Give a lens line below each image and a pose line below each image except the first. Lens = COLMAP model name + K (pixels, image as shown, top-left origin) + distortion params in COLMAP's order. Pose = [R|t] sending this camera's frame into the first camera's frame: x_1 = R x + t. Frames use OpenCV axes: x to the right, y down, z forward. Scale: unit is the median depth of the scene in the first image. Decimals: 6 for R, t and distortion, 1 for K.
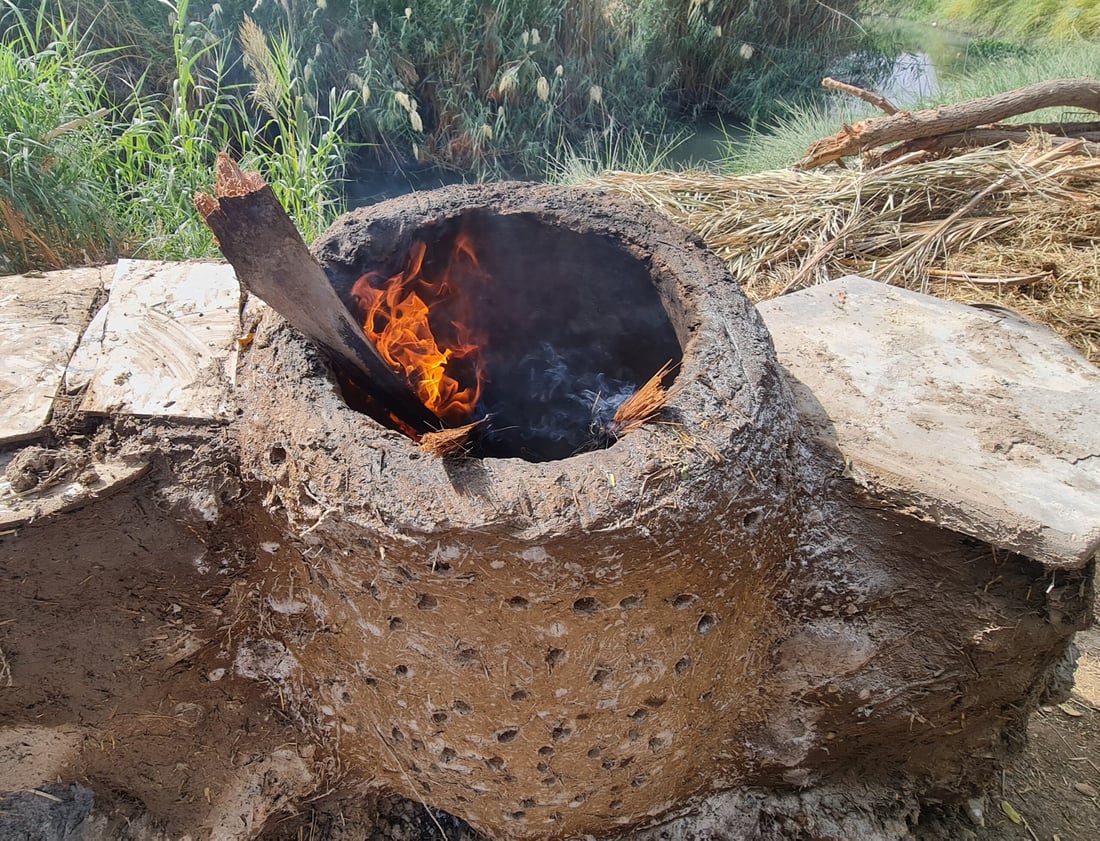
lens RADIAL K [[605.9, 0, 481.7], [0, 605.9, 425.0], [0, 0, 1]] dist [-0.003016, -0.000352]
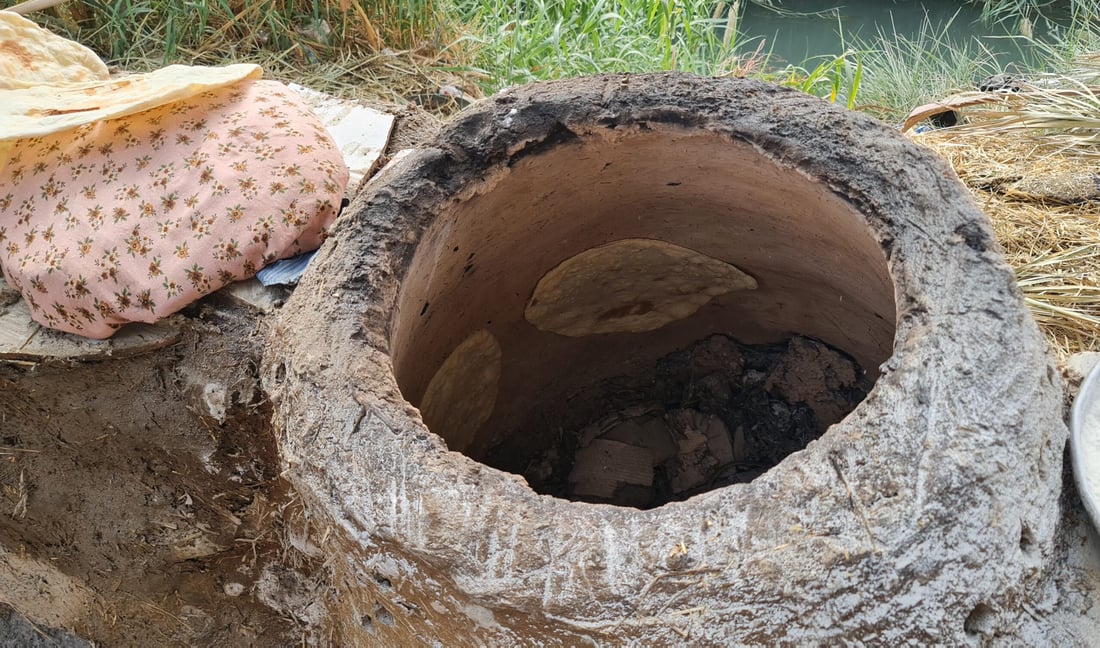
lens RADIAL K [[842.0, 0, 576.4], [0, 842.0, 320.3], [0, 0, 1]] dist [0.033407, -0.000974]
pose [[0.893458, 0.282354, -0.349298, 0.372056], [-0.283485, 0.957721, 0.049054, -0.173144], [0.348381, 0.055193, 0.935727, 0.060924]]
